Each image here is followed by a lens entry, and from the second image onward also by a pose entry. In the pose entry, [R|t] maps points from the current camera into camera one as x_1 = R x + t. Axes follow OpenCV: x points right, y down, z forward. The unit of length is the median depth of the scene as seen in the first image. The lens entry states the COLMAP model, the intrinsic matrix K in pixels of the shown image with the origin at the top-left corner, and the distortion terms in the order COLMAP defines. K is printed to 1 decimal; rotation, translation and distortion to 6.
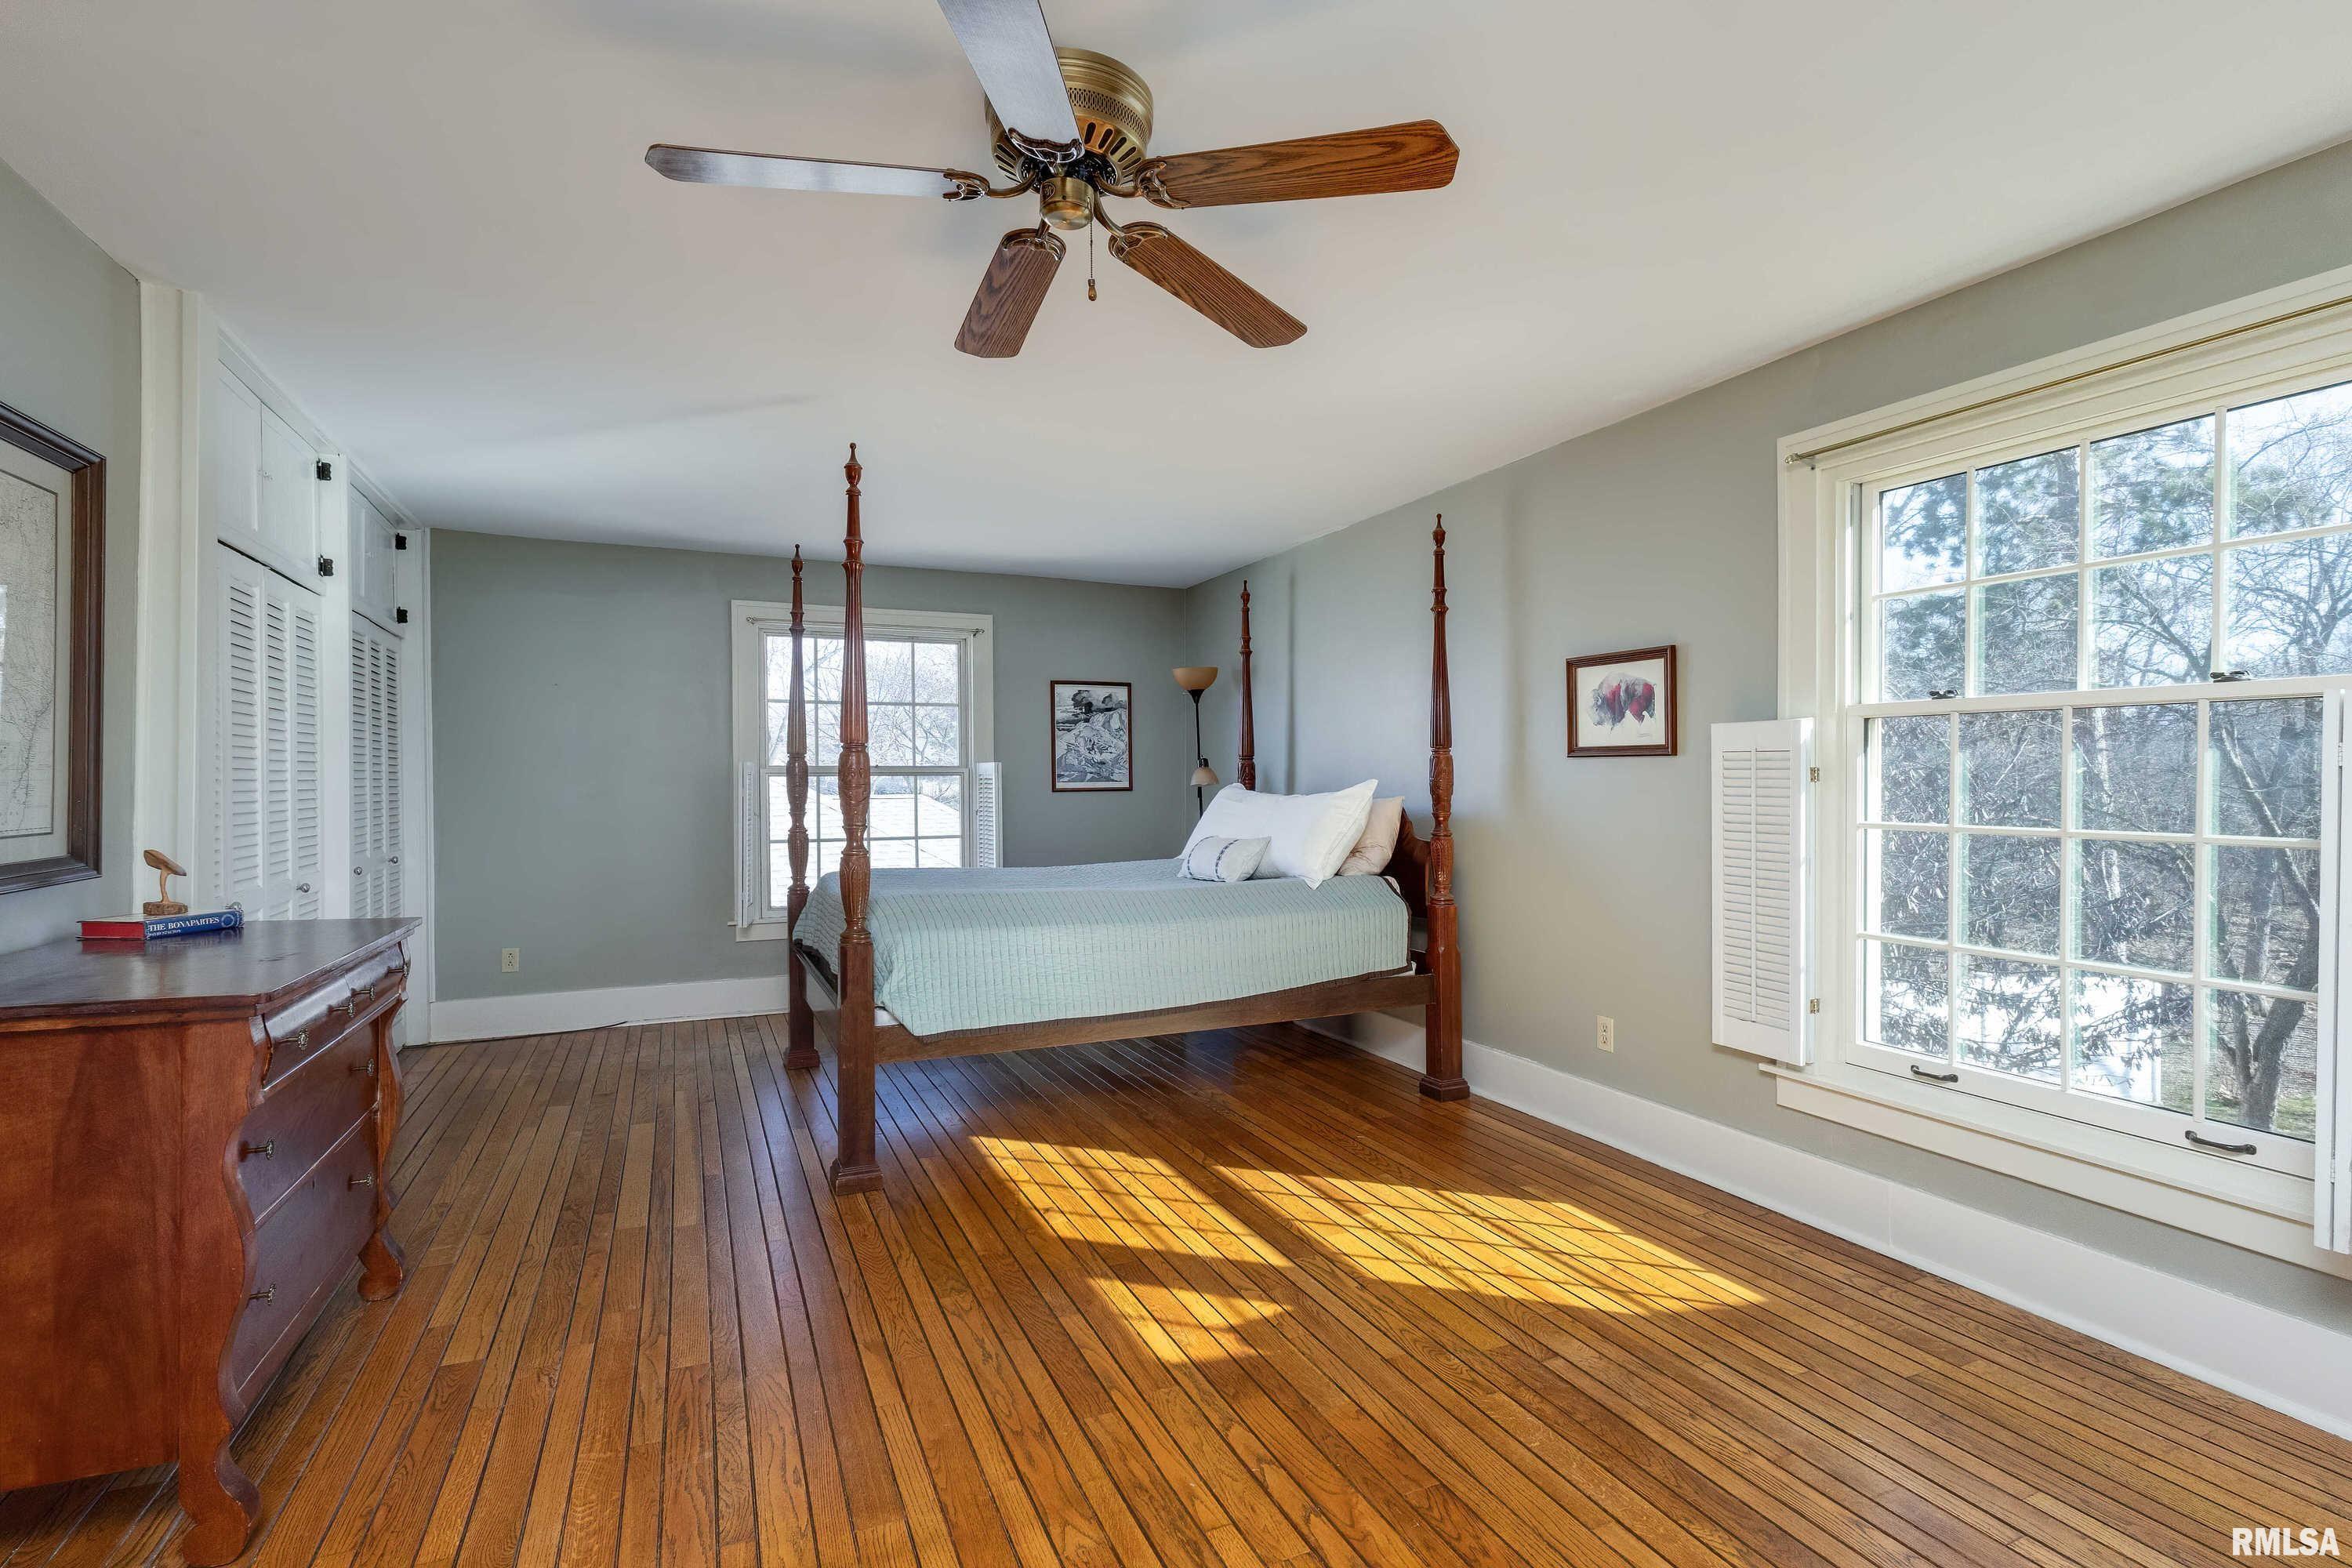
lens RADIAL K [[1102.3, 0, 1196.5], [0, 1102.3, 781.6], [0, 0, 1]] dist [-0.001478, -0.001434]
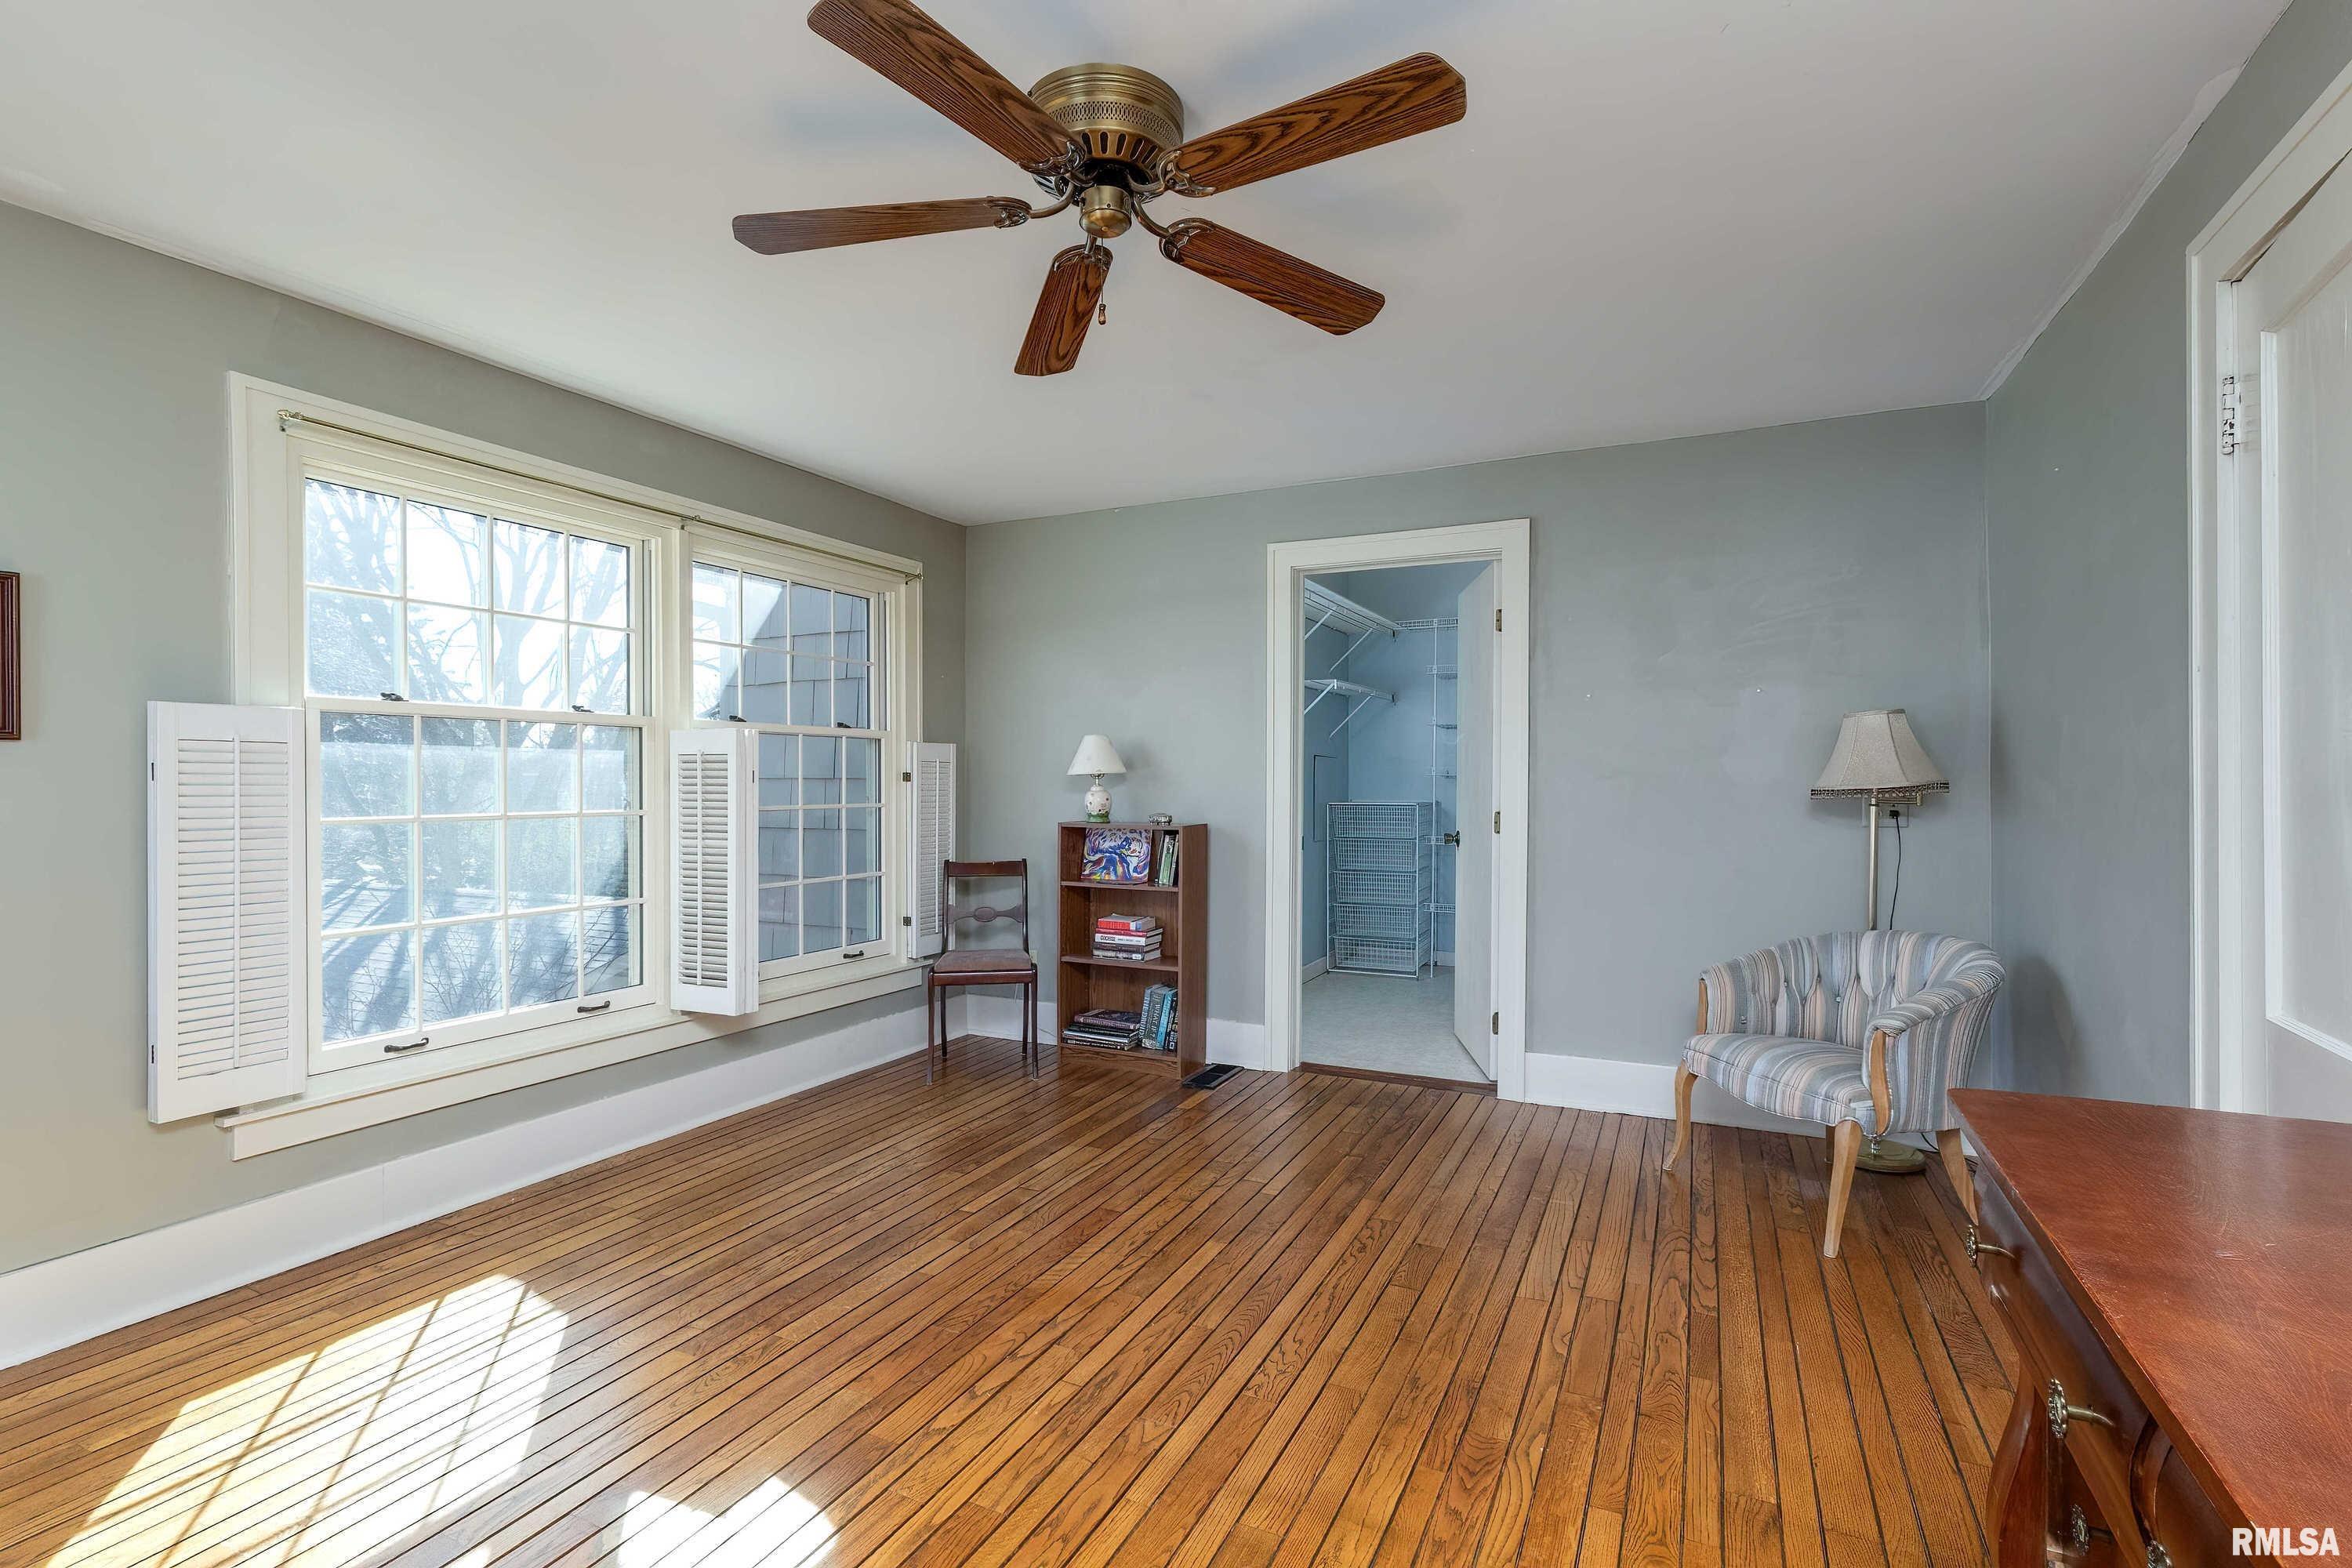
lens RADIAL K [[1102.3, 0, 1189.4], [0, 1102.3, 780.7], [0, 0, 1]] dist [-0.001478, -0.001434]
pose [[-0.641644, -0.004827, 0.766987, -0.756097], [0.002851, 0.999958, 0.008679, -0.002296], [-0.766997, 0.007755, -0.641604, 1.268543]]
